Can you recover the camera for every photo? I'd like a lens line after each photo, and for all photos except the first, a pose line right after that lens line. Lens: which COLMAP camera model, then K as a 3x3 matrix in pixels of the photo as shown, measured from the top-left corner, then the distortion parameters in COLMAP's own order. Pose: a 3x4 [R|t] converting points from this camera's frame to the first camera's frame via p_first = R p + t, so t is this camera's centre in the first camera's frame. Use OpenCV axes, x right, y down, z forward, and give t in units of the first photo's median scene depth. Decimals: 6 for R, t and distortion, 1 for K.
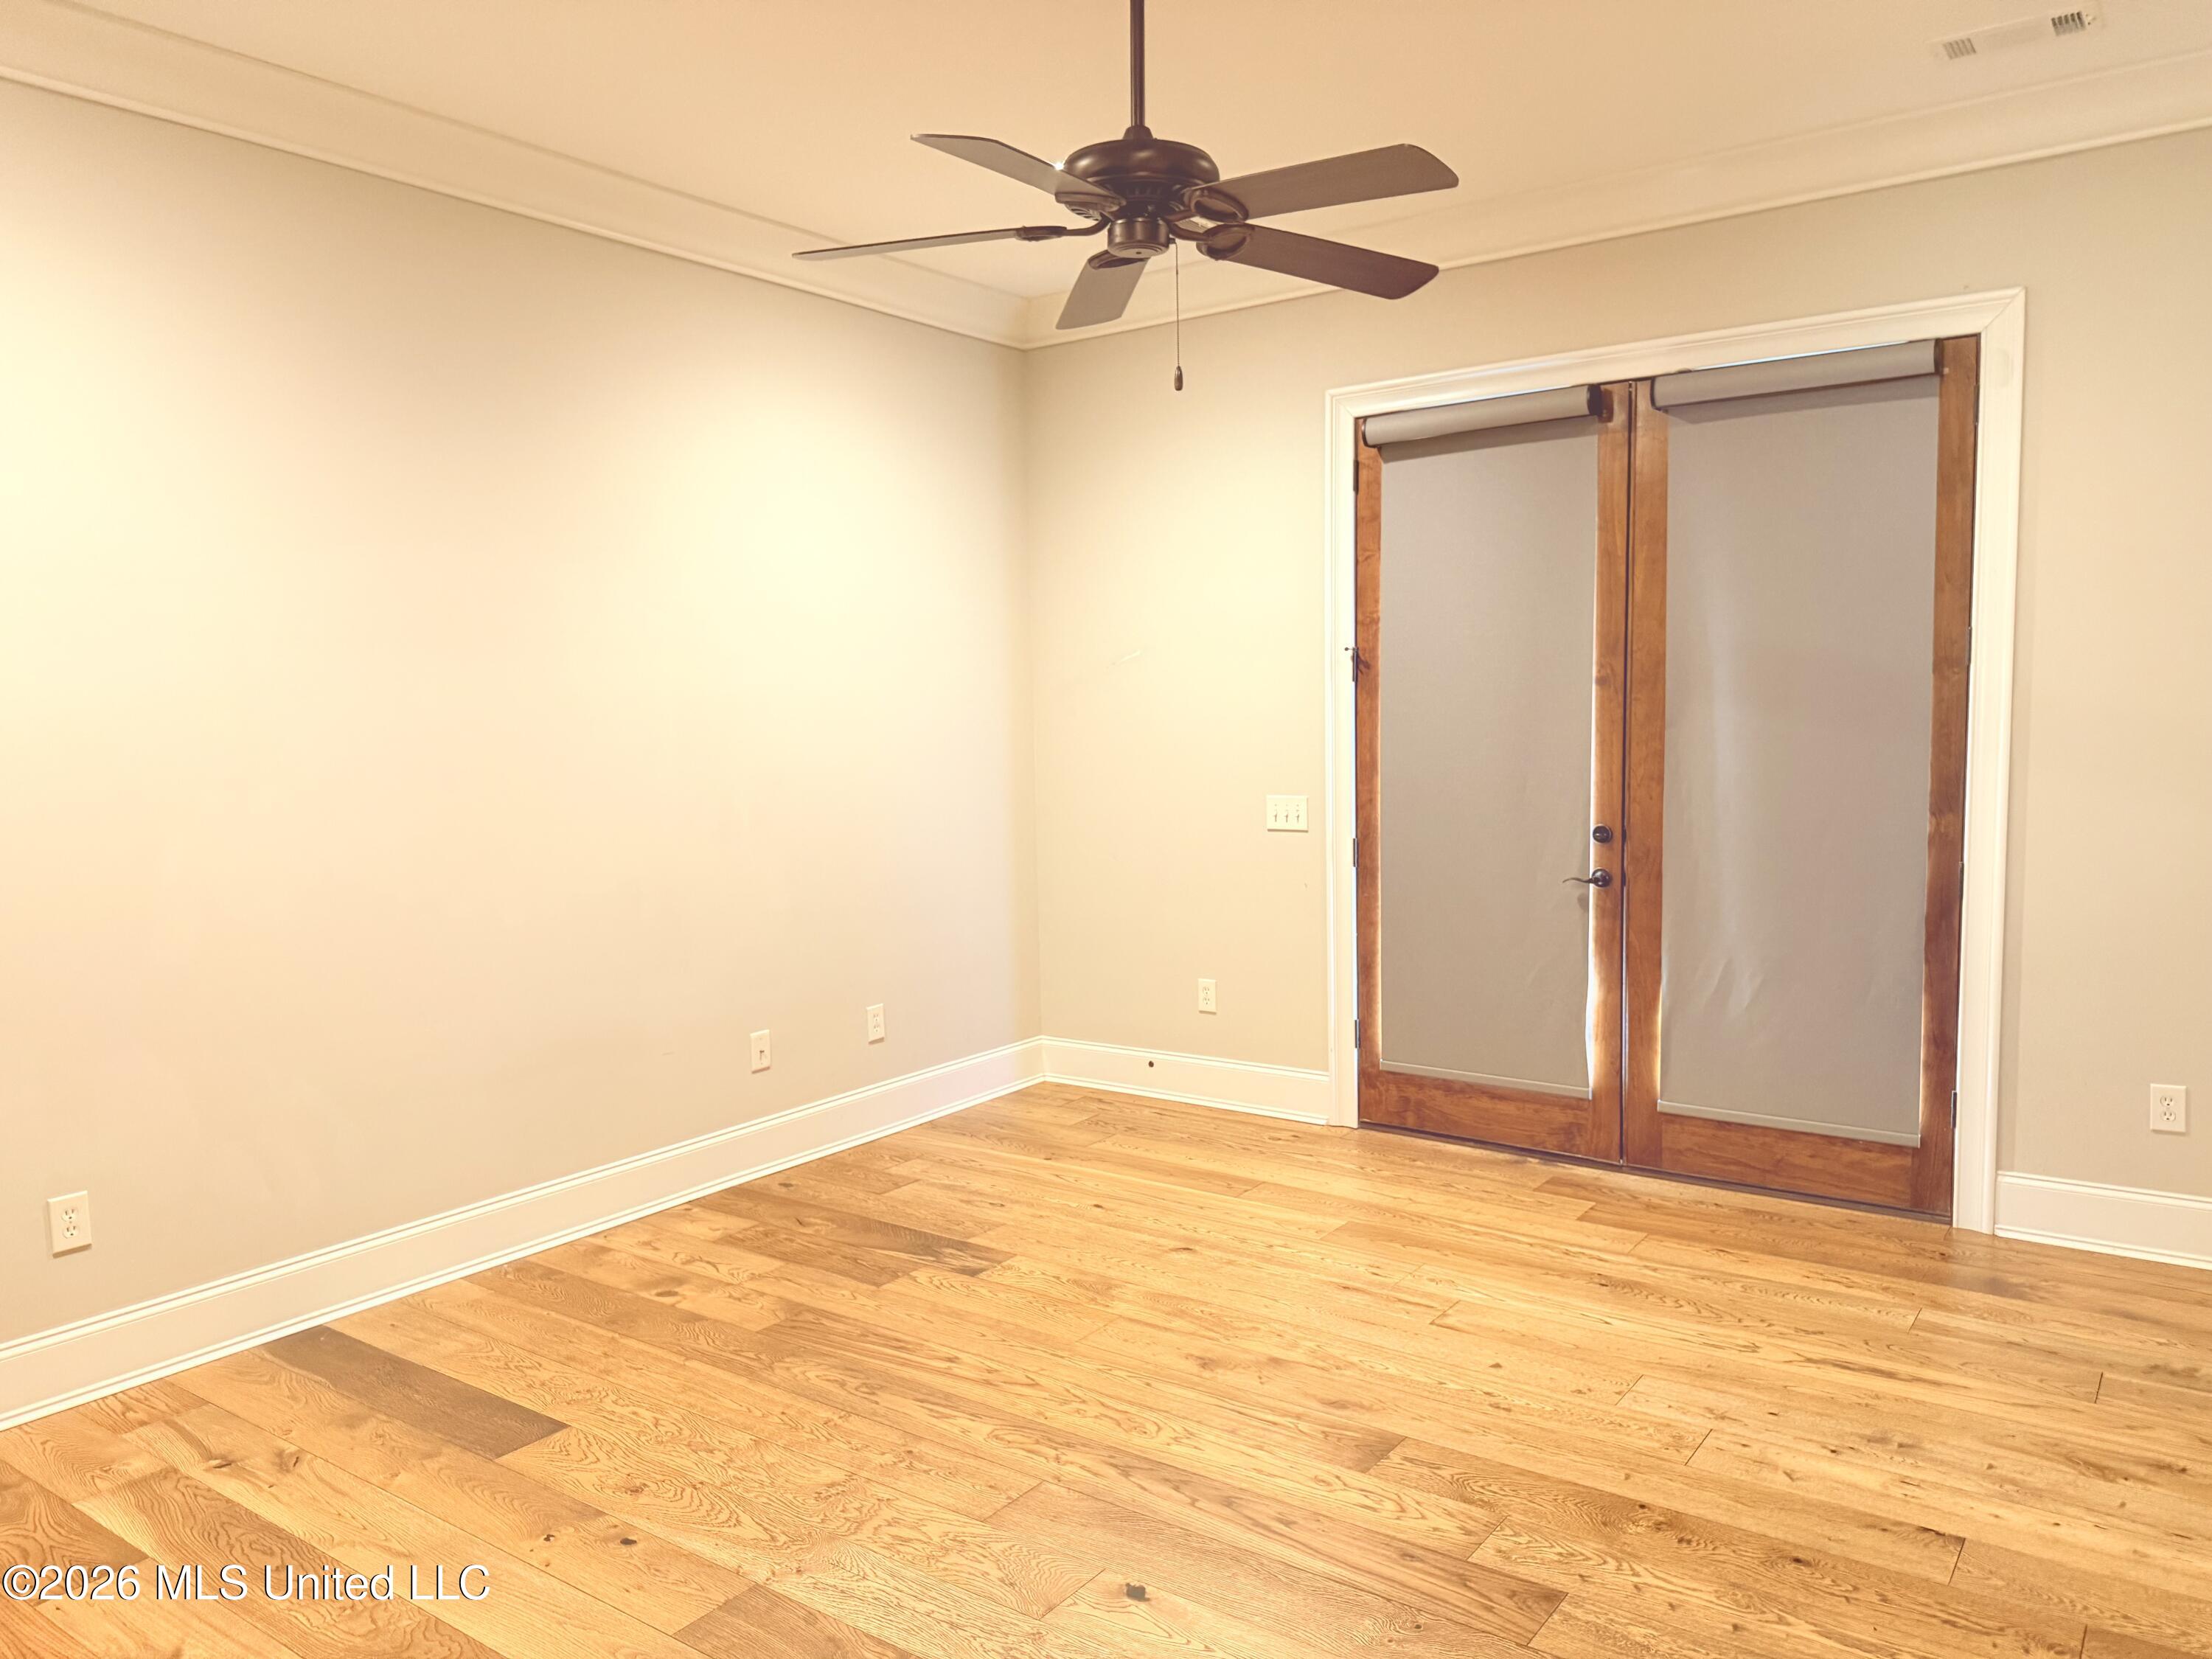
lens RADIAL K [[1577.1, 0, 1105.4], [0, 1577.1, 856.4], [0, 0, 1]] dist [0.148604, -0.239978]
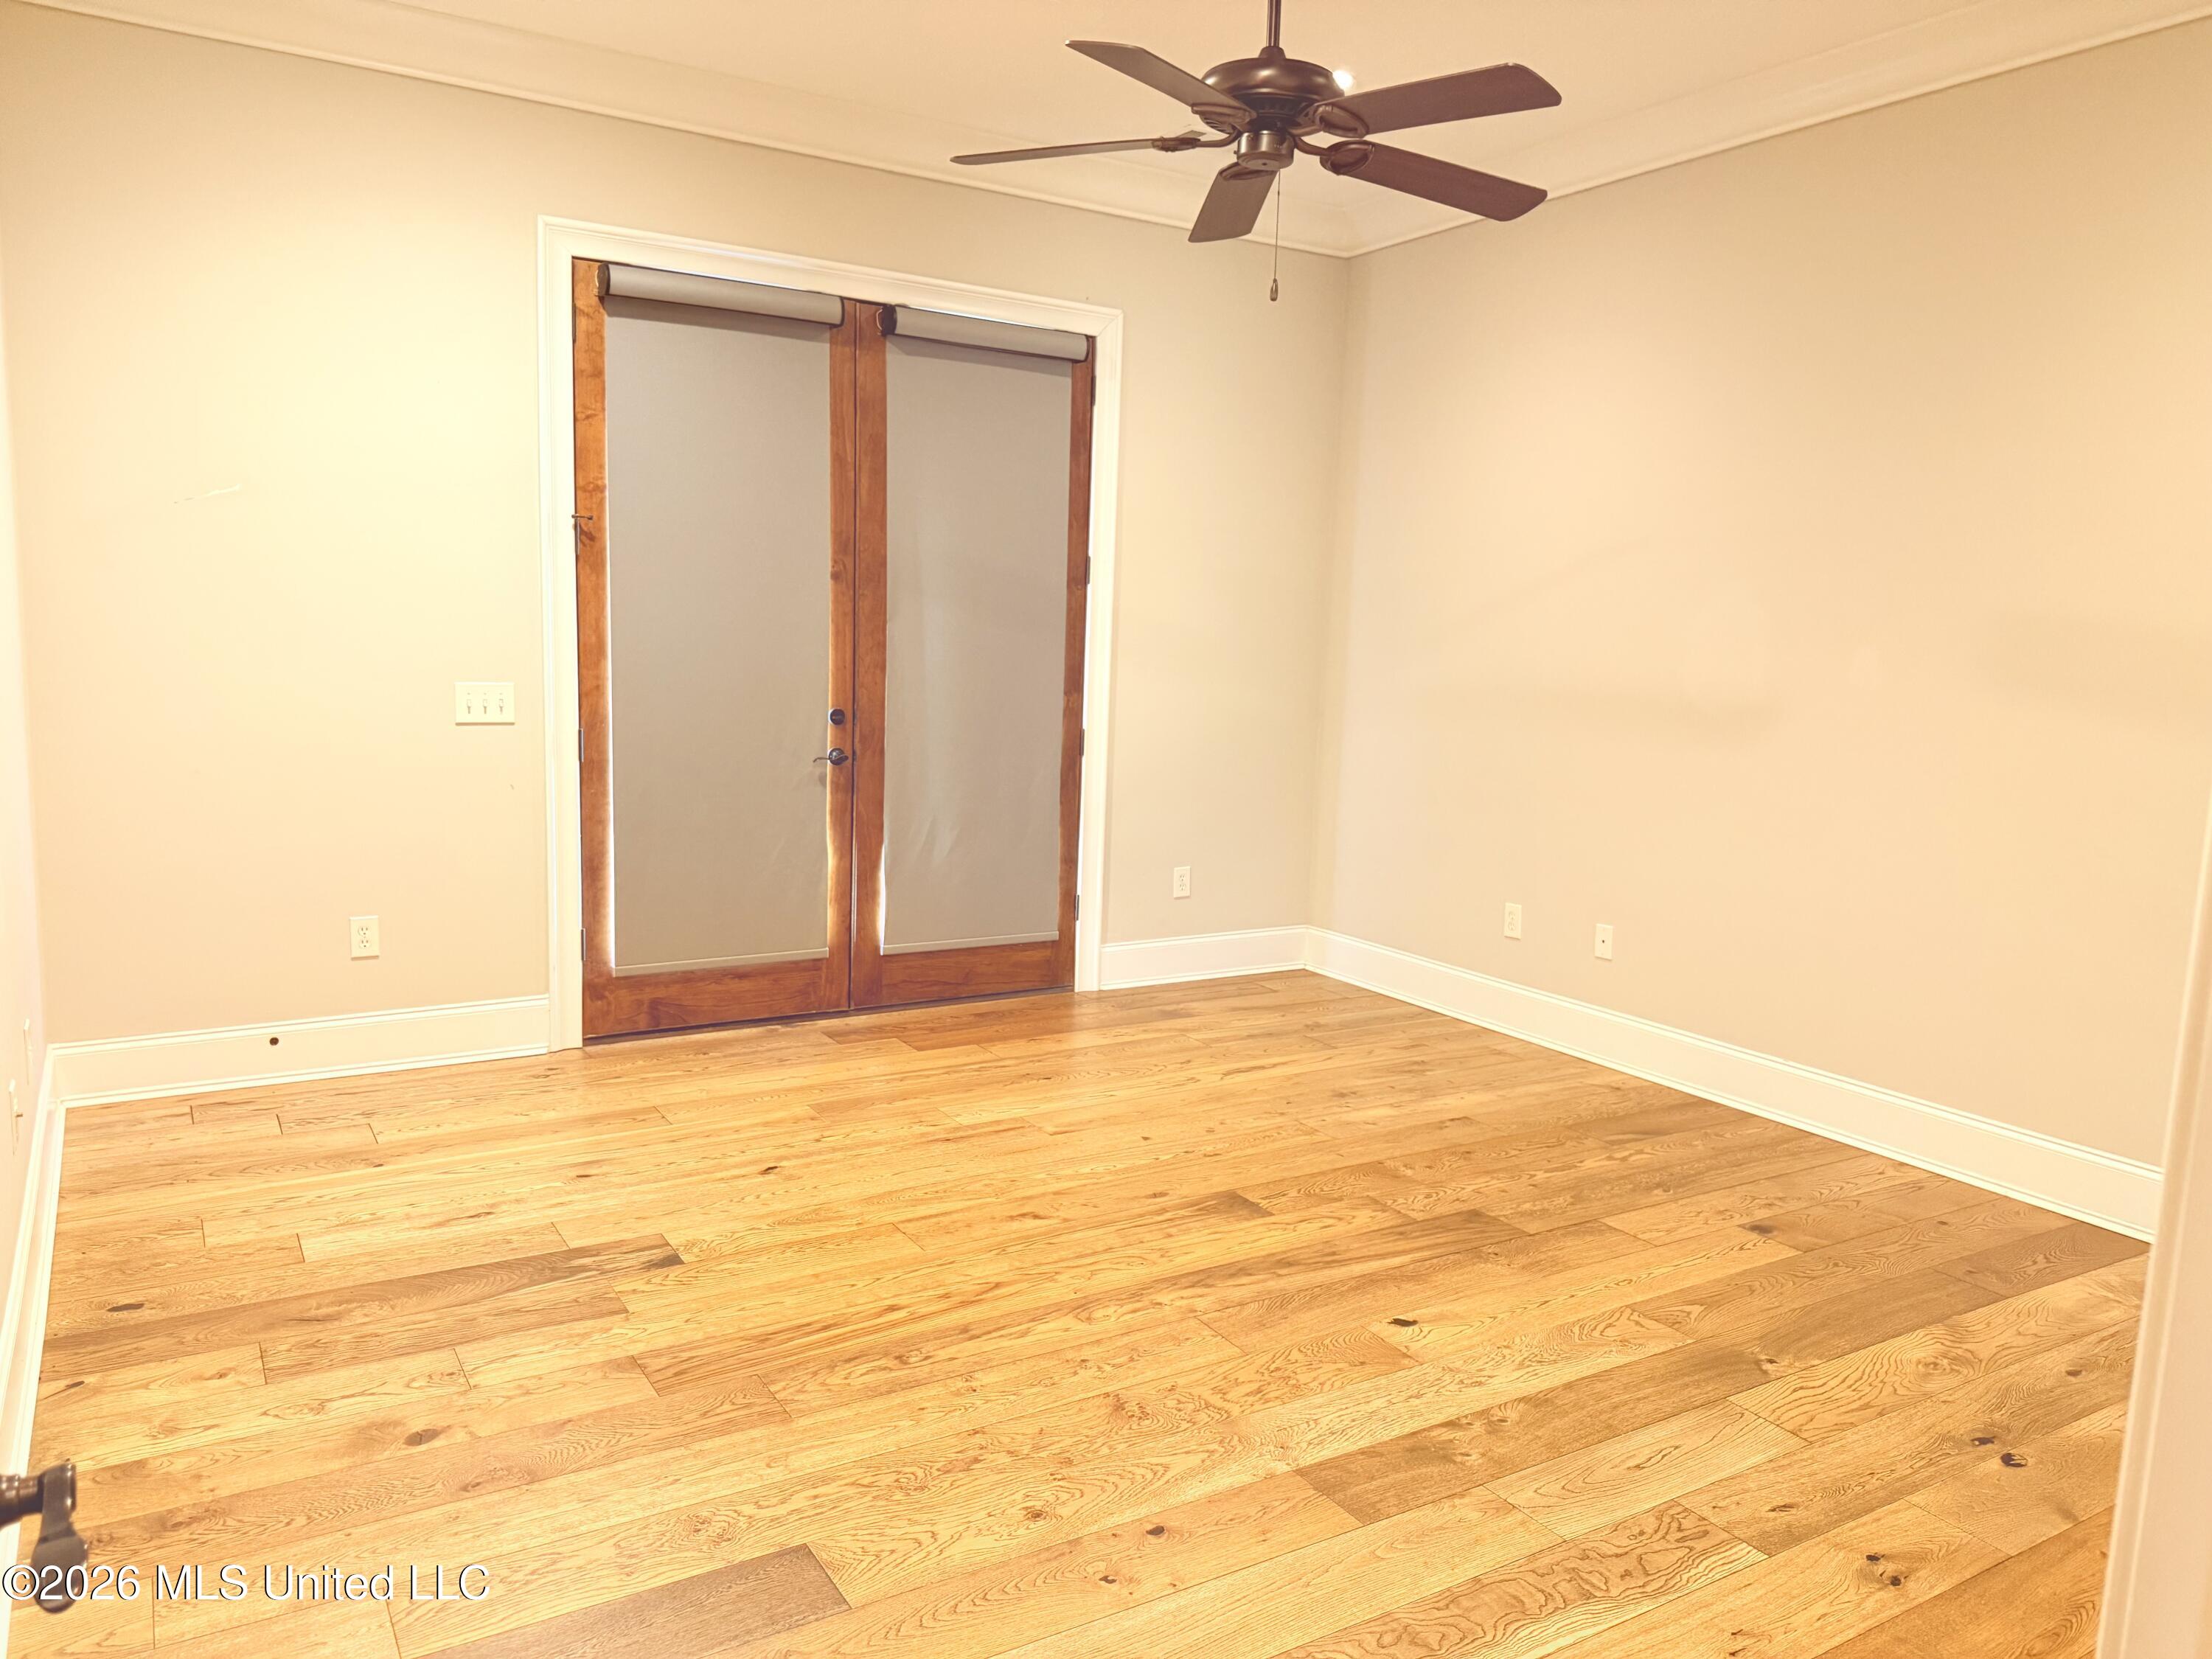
lens RADIAL K [[1577.1, 0, 1105.4], [0, 1577.1, 856.4], [0, 0, 1]] dist [0.148604, -0.239978]
pose [[0.374741, -0.103792, 0.921302, -0.648304], [0.049359, 0.994538, 0.091966, -0.009577], [-0.925815, 0.011011, 0.377817, 0.421010]]
